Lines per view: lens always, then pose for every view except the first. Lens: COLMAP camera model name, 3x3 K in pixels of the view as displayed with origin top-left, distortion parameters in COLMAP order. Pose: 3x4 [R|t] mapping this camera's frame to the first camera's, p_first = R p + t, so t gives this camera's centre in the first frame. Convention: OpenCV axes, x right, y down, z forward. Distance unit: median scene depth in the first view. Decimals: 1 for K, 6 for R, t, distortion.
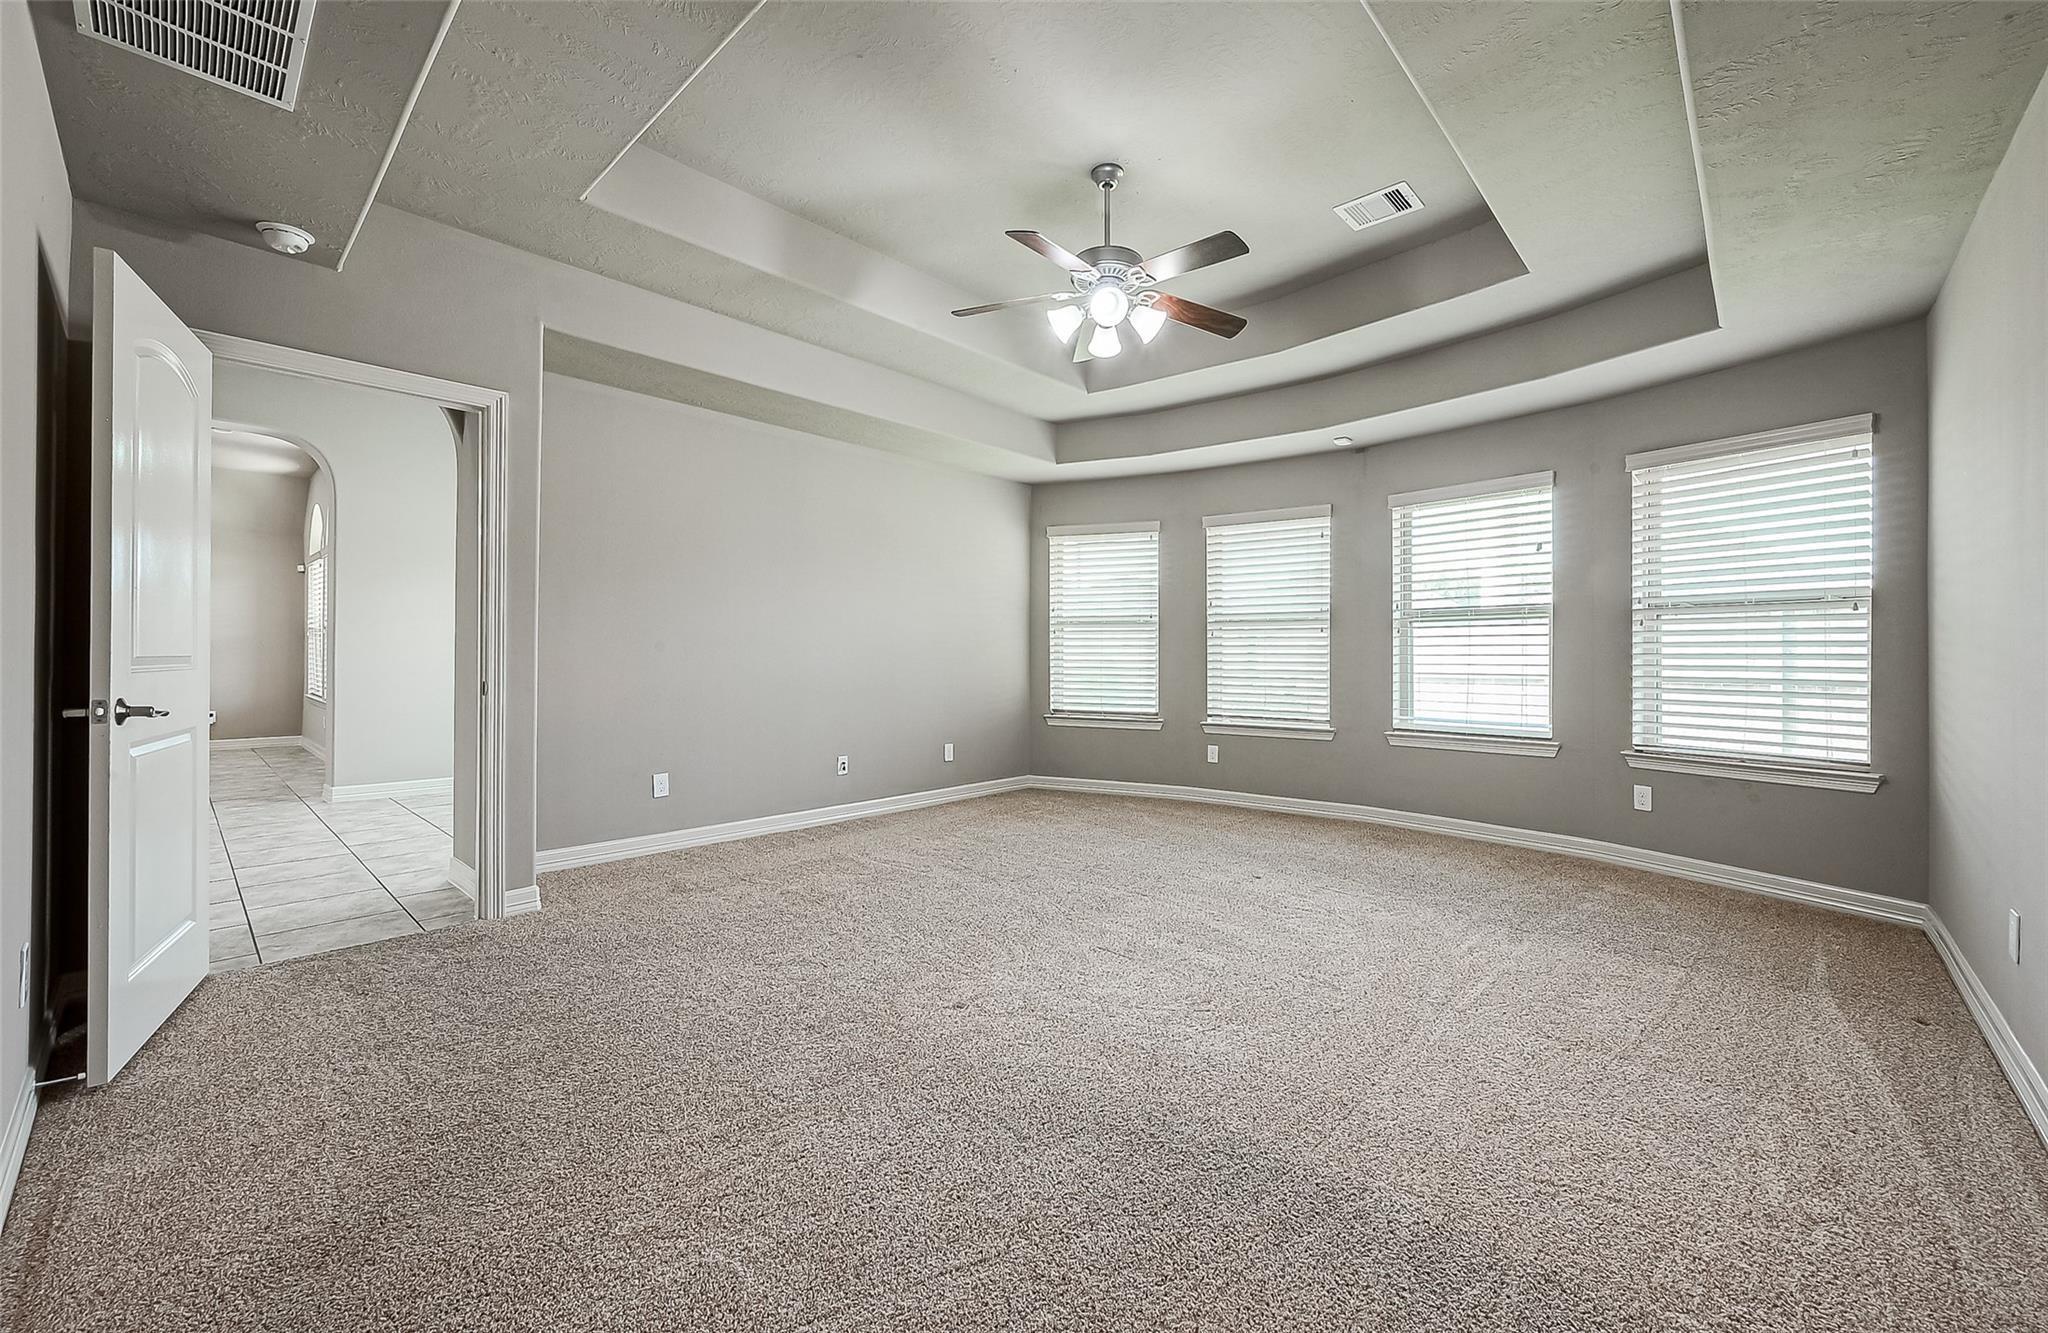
lens RADIAL K [[805.0, 0, 1037.2], [0, 805.0, 650.4], [0, 0, 1]] dist [-0.000240, 0.000349]
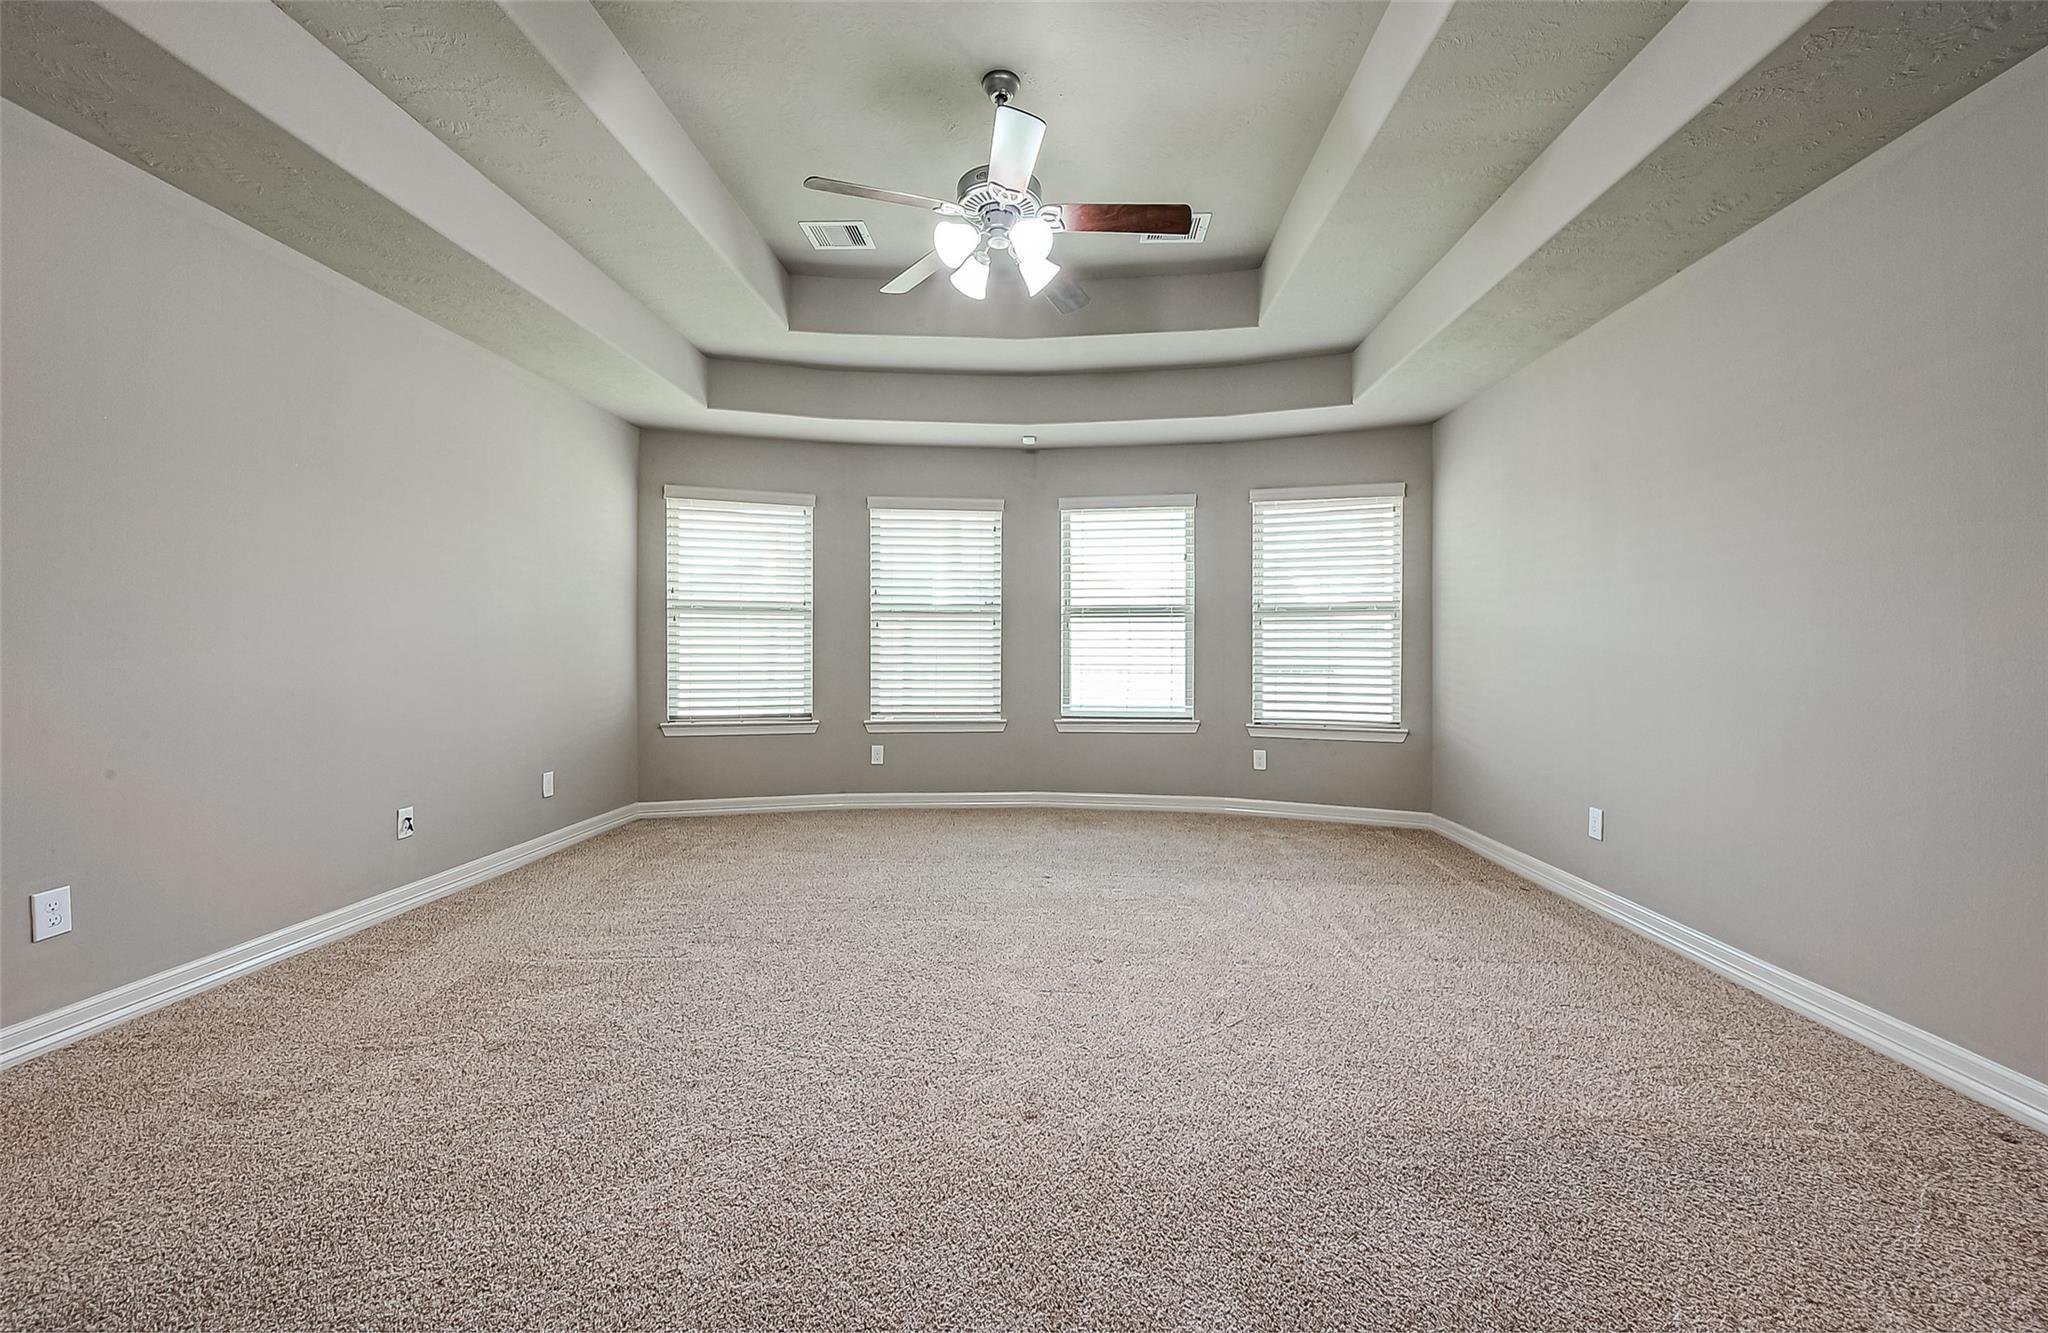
lens RADIAL K [[805.0, 0, 1037.2], [0, 805.0, 650.4], [0, 0, 1]] dist [-0.000240, 0.000349]
pose [[0.764367, -0.001977, 0.644778, -0.273527], [-0.004670, 0.999952, 0.008603, 0.000248], [-0.644764, -0.009587, 0.764321, 0.202892]]
